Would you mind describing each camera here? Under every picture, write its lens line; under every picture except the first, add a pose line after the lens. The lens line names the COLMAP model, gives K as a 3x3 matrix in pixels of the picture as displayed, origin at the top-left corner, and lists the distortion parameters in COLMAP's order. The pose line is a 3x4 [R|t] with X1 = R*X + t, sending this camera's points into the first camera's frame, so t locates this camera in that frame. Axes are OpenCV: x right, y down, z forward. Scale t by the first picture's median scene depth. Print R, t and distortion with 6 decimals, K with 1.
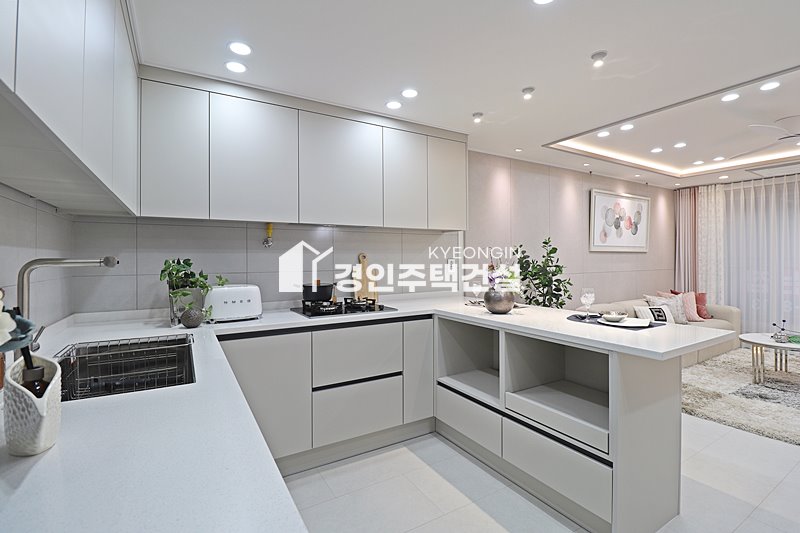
lens RADIAL K [[369.3, 0, 403.8], [0, 369.3, 257.2], [0, 0, 1]] dist [-0.007624, -0.009694]
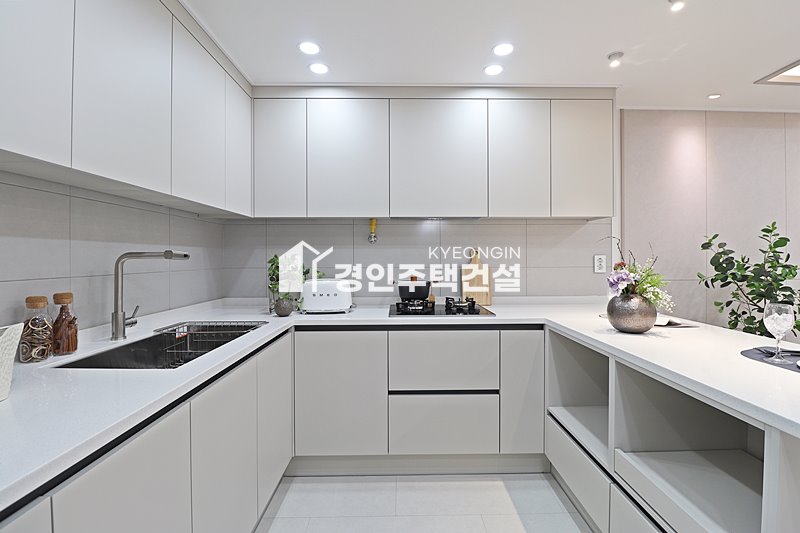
lens RADIAL K [[369.3, 0, 403.4], [0, 369.3, 259.1], [0, 0, 1]] dist [-0.007624, -0.009694]
pose [[0.864815, 0.005346, -0.502062, 0.172052], [0.000197, 0.999940, 0.010987, 0.004970], [0.502091, -0.009601, 0.864762, 0.137766]]
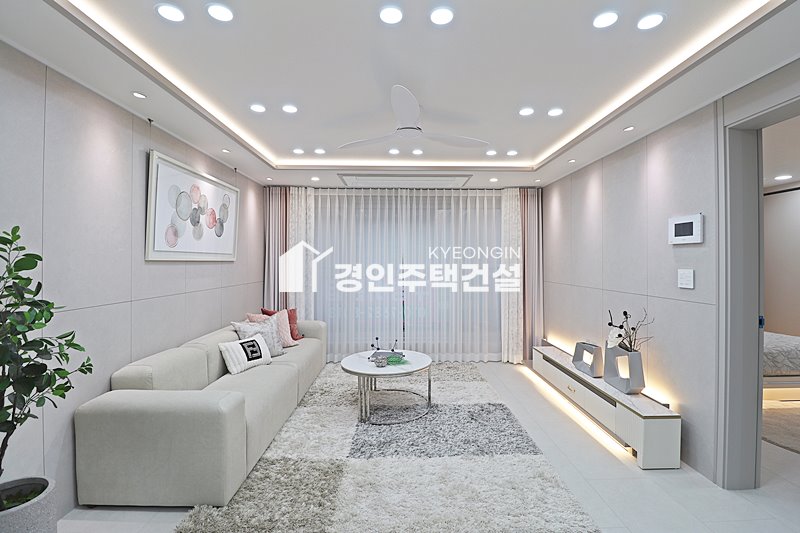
lens RADIAL K [[369.3, 0, 408.5], [0, 369.3, 260.4], [0, 0, 1]] dist [-0.007624, -0.009694]
pose [[0.494759, 0.009127, 0.868982, 0.312116], [-0.007314, 0.999953, -0.006339, -0.022516], [-0.868999, -0.003219, 0.494803, 0.539551]]
